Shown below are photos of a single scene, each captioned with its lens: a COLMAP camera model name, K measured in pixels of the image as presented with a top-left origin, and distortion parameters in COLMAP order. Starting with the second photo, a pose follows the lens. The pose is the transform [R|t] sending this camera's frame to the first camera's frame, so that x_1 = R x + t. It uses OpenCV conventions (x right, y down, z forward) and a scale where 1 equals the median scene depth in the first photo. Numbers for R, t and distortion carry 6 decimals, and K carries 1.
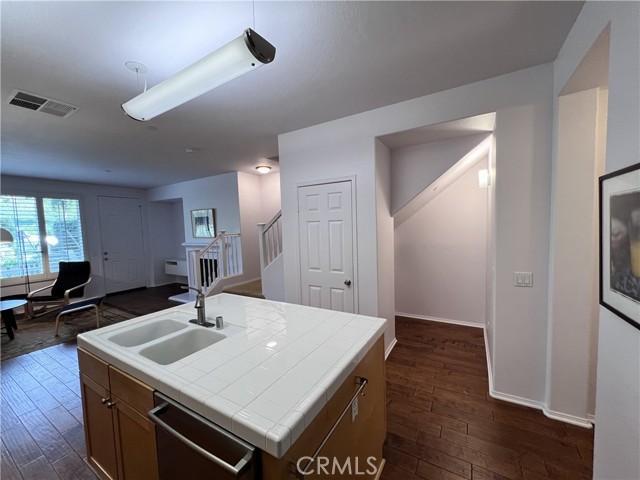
lens RADIAL K [[255.7, 0, 321.4], [0, 255.7, 242.1], [0, 0, 1]] dist [-0.003684, 0.000914]
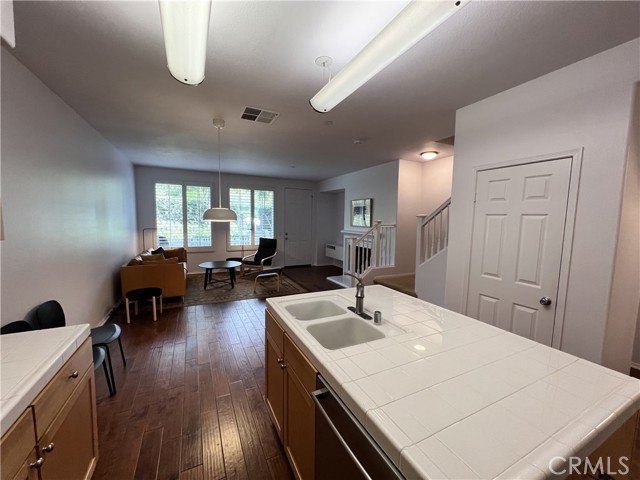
lens RADIAL K [[256.0, 0, 320.5], [0, 256.0, 241.9], [0, 0, 1]] dist [-0.002797, 0.000744]
pose [[0.839199, 0.096903, -0.535122, -0.040787], [-0.080405, 0.995291, 0.054139, 0.002134], [0.537848, -0.002407, 0.843038, 0.040279]]
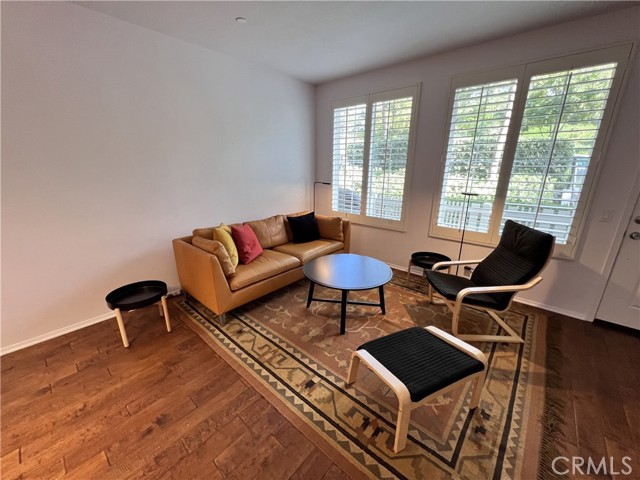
lens RADIAL K [[256.0, 0, 321.0], [0, 256.0, 240.9], [0, 0, 1]] dist [-0.002797, 0.000744]
pose [[-0.181618, 0.308974, -0.933568, -0.641307], [-0.061831, 0.943890, 0.324419, -0.023876], [0.981423, 0.116644, -0.152323, 0.934412]]
